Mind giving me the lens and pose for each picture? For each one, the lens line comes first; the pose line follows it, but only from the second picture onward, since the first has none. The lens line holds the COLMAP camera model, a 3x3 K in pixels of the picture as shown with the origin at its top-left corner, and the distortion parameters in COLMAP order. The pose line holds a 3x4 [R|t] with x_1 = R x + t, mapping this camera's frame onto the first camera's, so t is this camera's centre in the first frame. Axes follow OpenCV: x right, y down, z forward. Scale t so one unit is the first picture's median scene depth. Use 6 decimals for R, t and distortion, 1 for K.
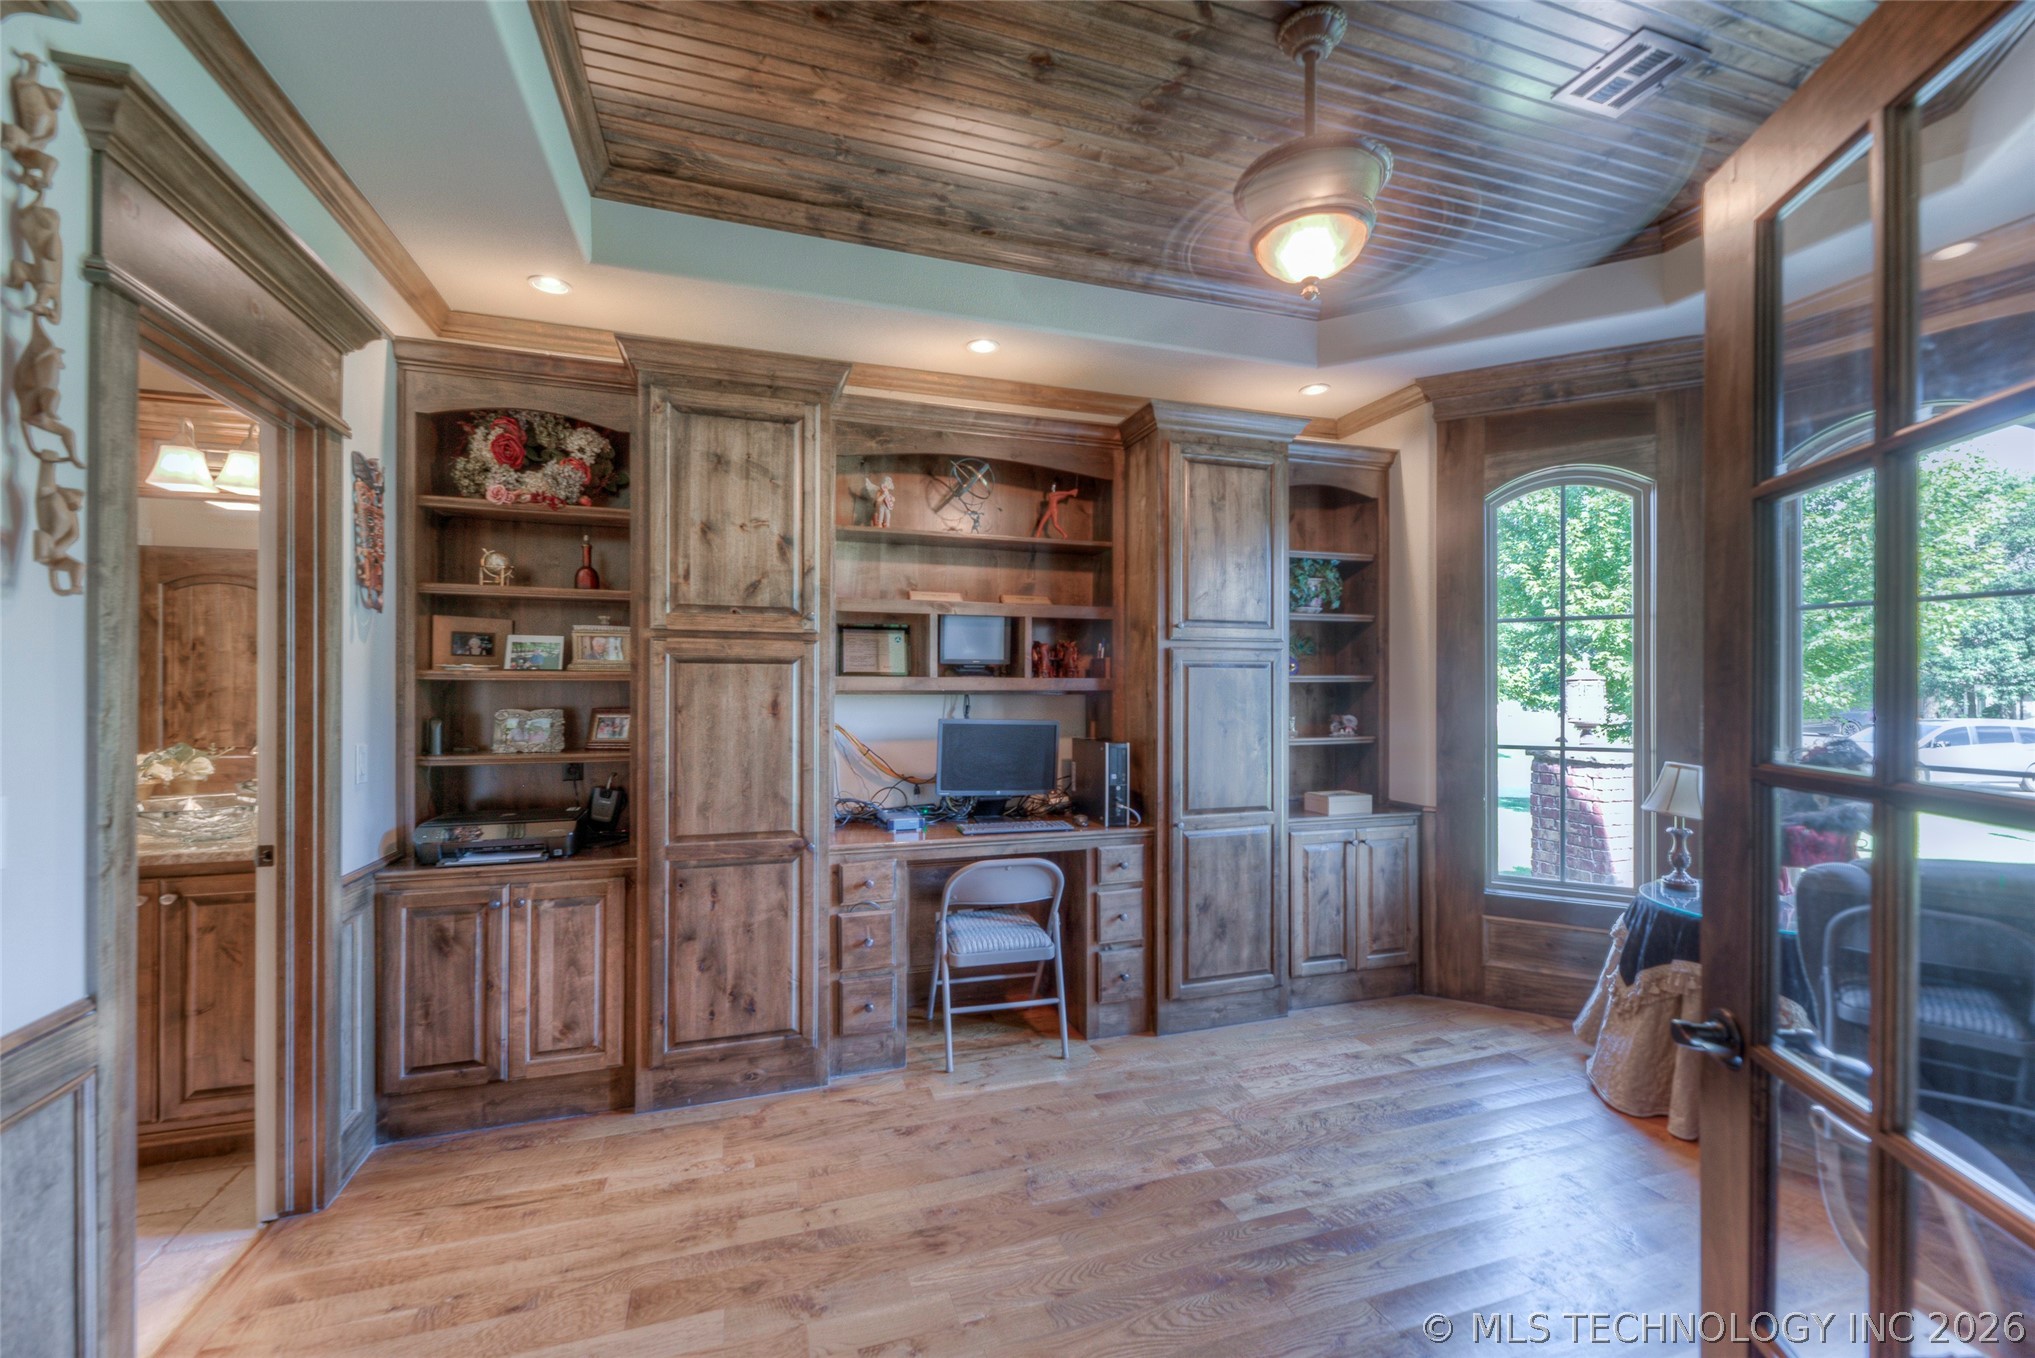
lens RADIAL K [[808.8, 0, 1014.7], [0, 808.8, 684.7], [0, 0, 1]] dist [0.009801, -0.000756]
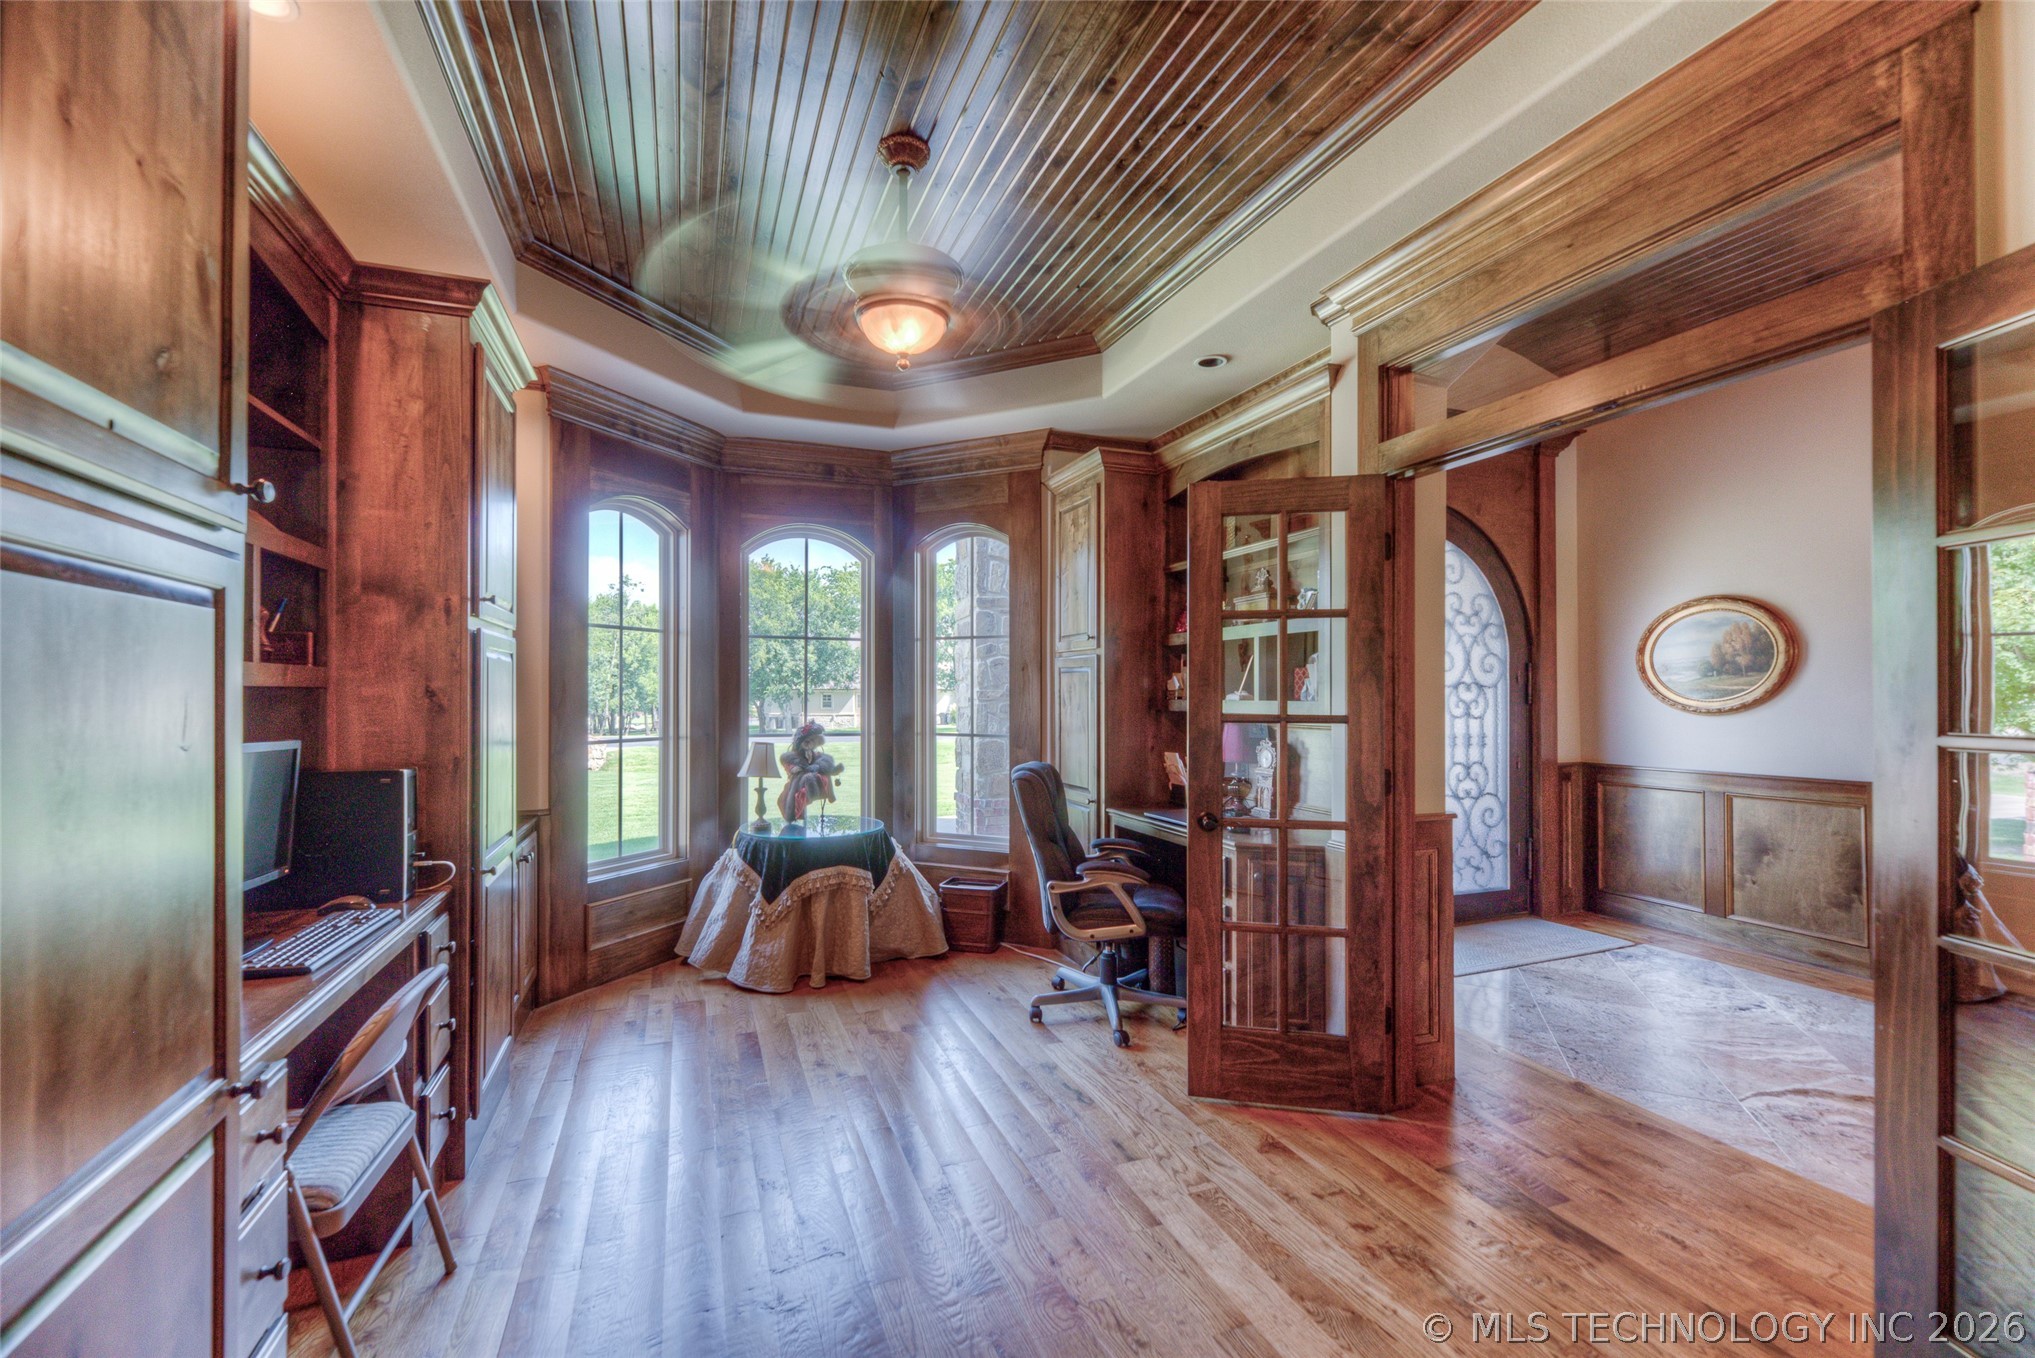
lens RADIAL K [[804.7, 0, 986.2], [0, 804.7, 685.8], [0, 0, 1]] dist [-0.000053, -0.000285]
pose [[-0.034530, 0.002056, 0.999402, -0.494019], [-0.013039, 0.999912, -0.002507, -0.002449], [-0.999319, -0.013118, -0.034500, 0.538886]]
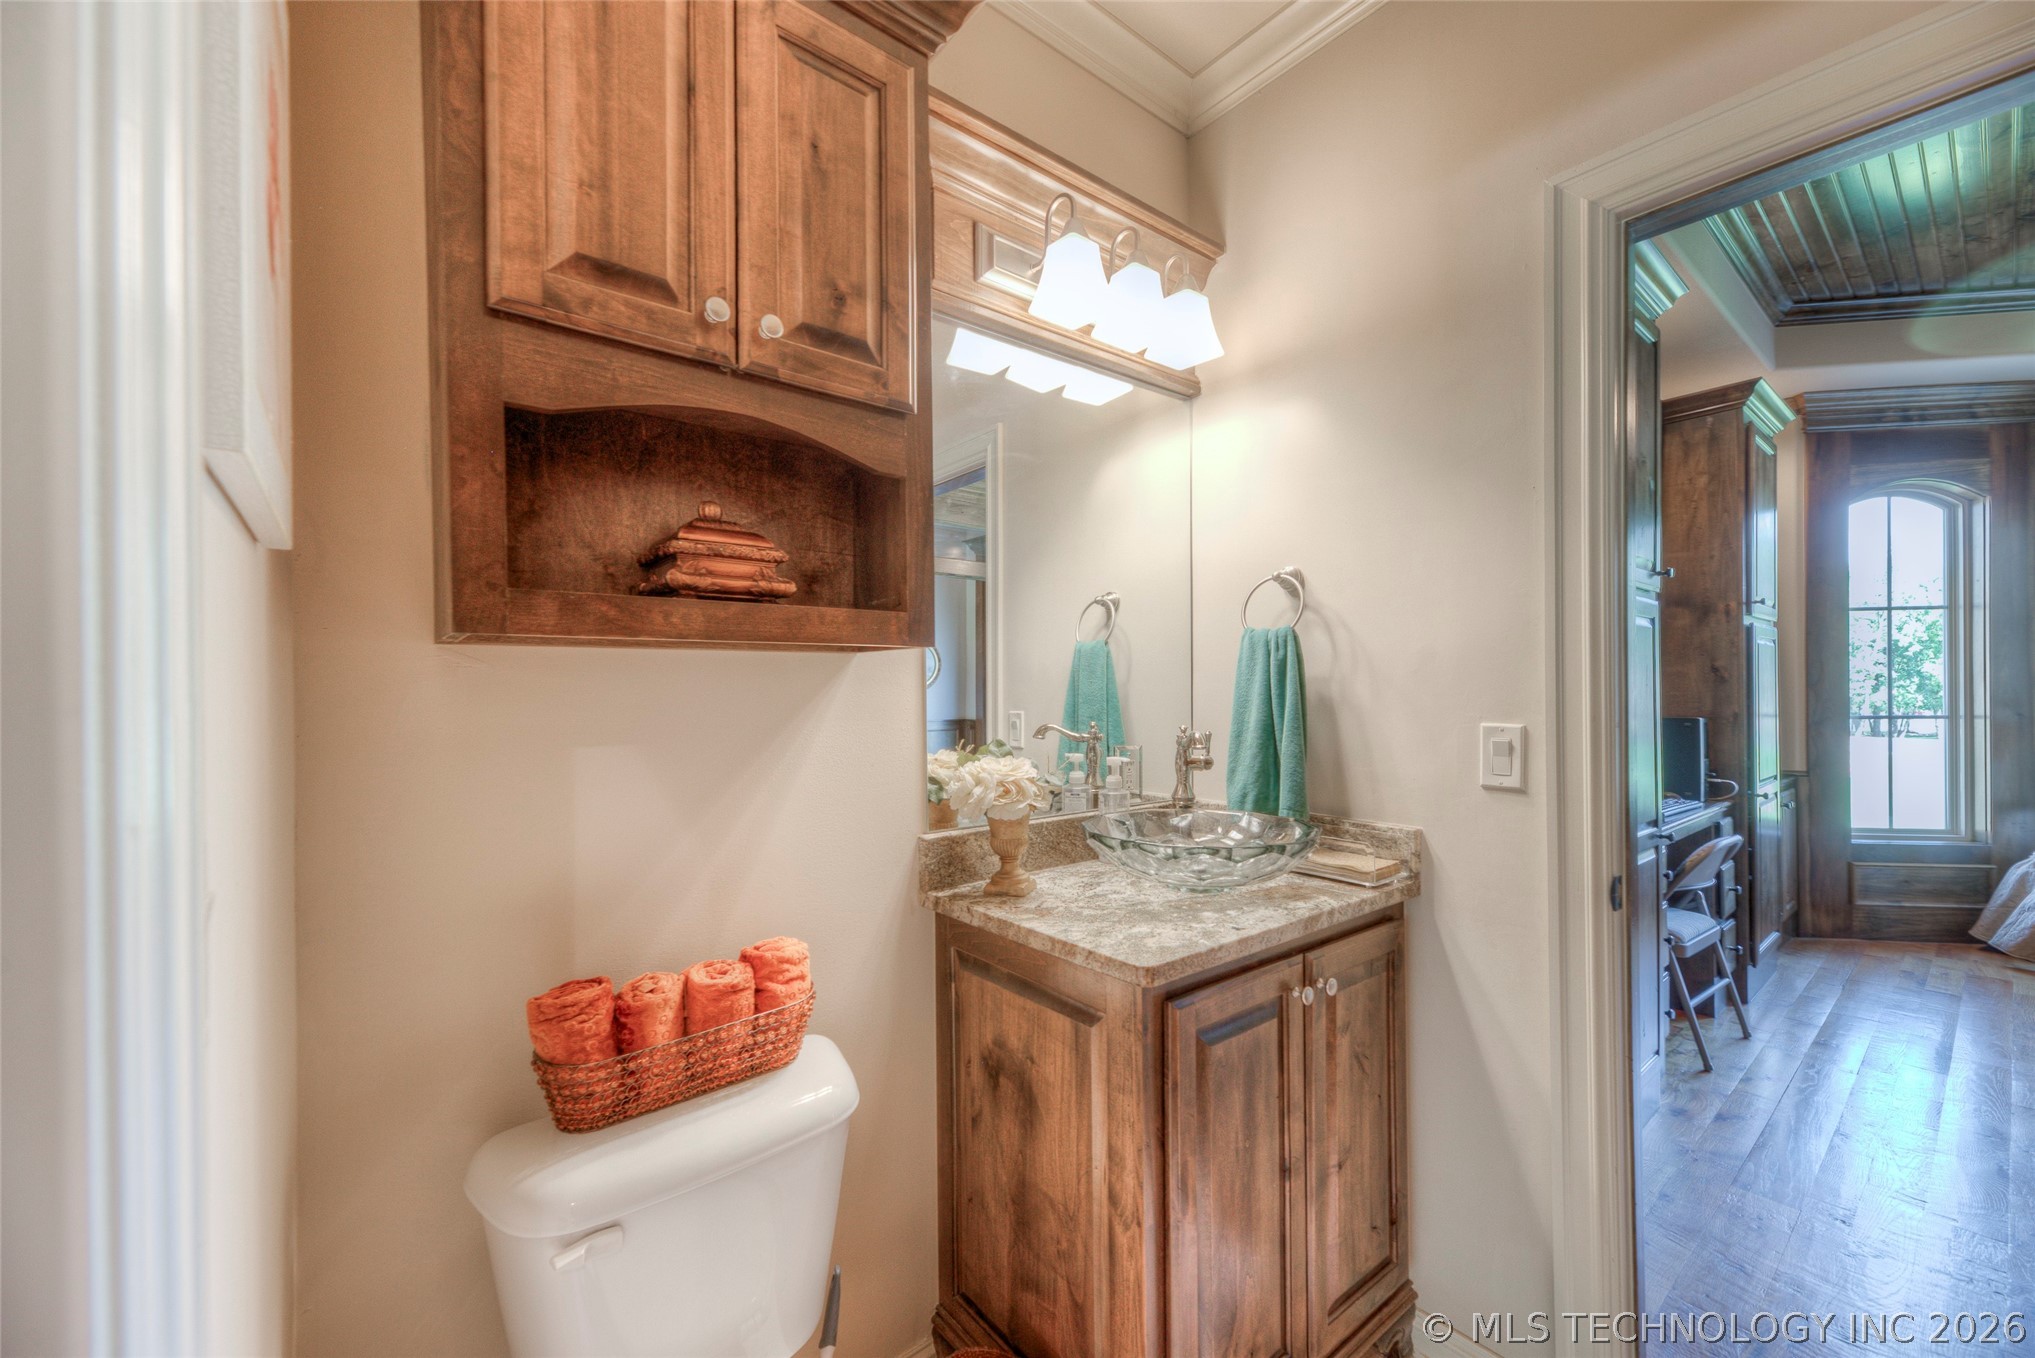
lens RADIAL K [[811.5, 0, 1012.2], [0, 811.5, 692.5], [0, 0, 1]] dist [0.016360, -0.000586]
pose [[0.934766, -0.011900, 0.355064, -0.990039], [0.007586, 0.999880, 0.013539, 0.016343], [-0.355183, -0.009962, 0.934744, 0.333345]]
